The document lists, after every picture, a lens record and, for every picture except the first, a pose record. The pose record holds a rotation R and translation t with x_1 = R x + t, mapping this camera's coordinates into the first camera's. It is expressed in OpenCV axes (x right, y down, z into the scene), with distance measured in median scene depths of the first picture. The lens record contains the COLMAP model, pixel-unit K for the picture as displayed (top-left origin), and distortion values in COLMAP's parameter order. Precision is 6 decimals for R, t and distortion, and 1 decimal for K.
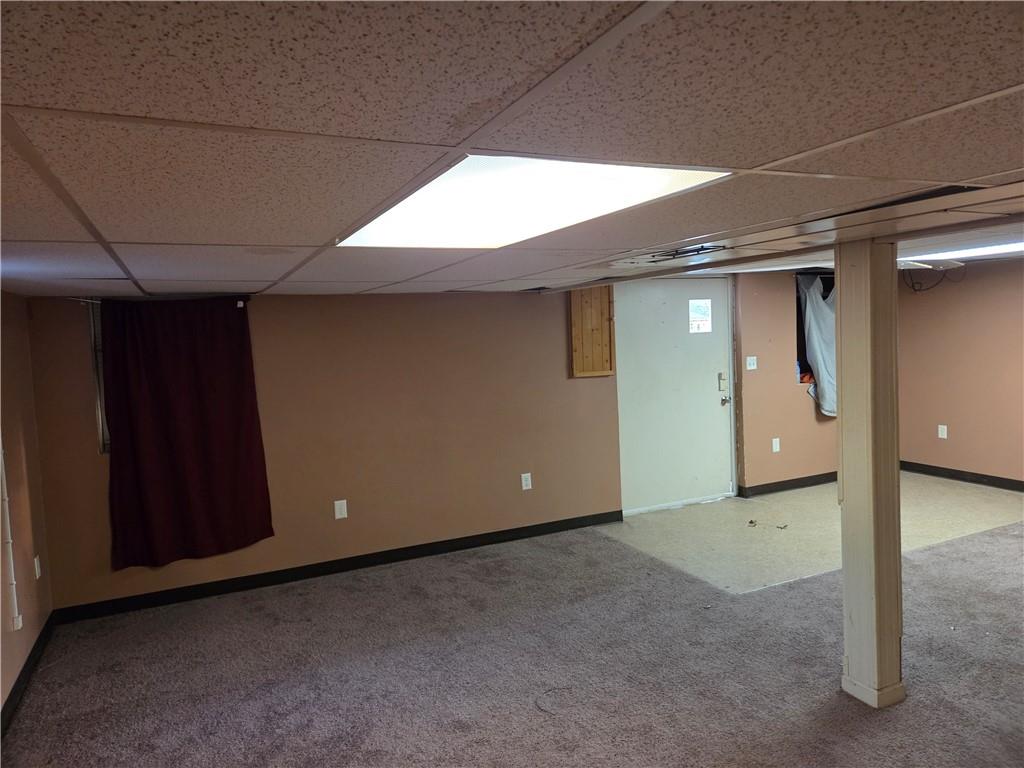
lens RADIAL K [[686.2, 0, 514.1], [0, 686.2, 381.9], [0, 0, 1]] dist [0.063763, -0.047977]
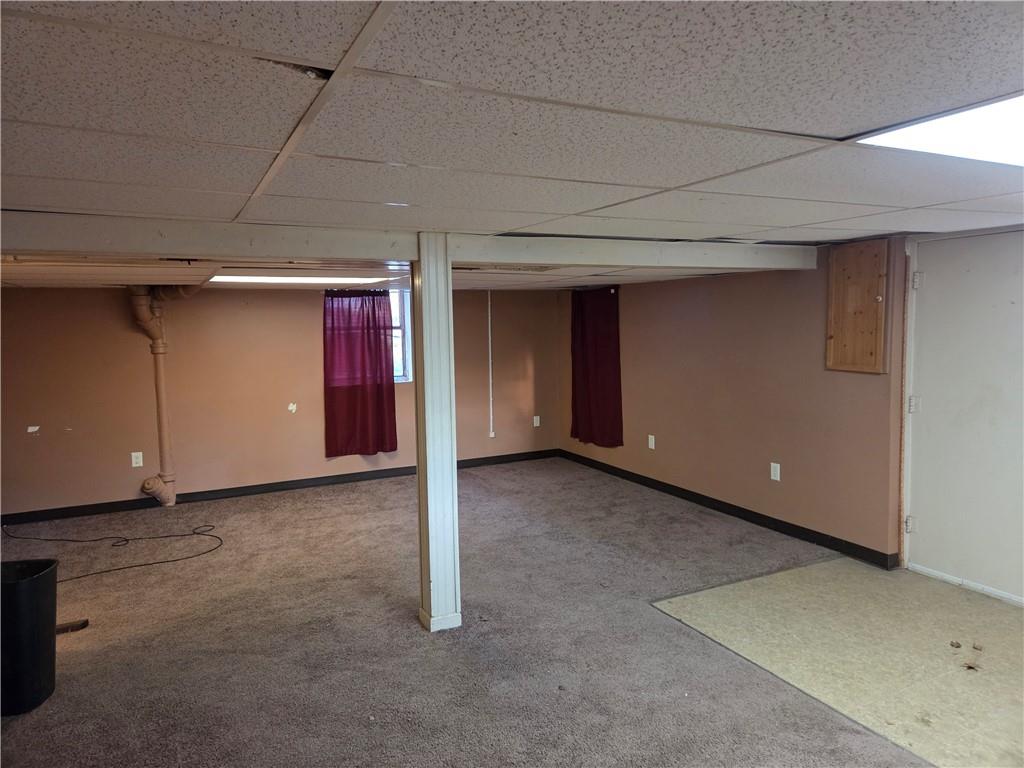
lens RADIAL K [[686.2, 0, 514.1], [0, 686.2, 381.9], [0, 0, 1]] dist [0.063763, -0.047977]
pose [[0.038120, 0.132494, -0.990450, 1.096985], [-0.060010, 0.989686, 0.130082, -0.094433], [0.997470, 0.054478, 0.045678, 0.690316]]
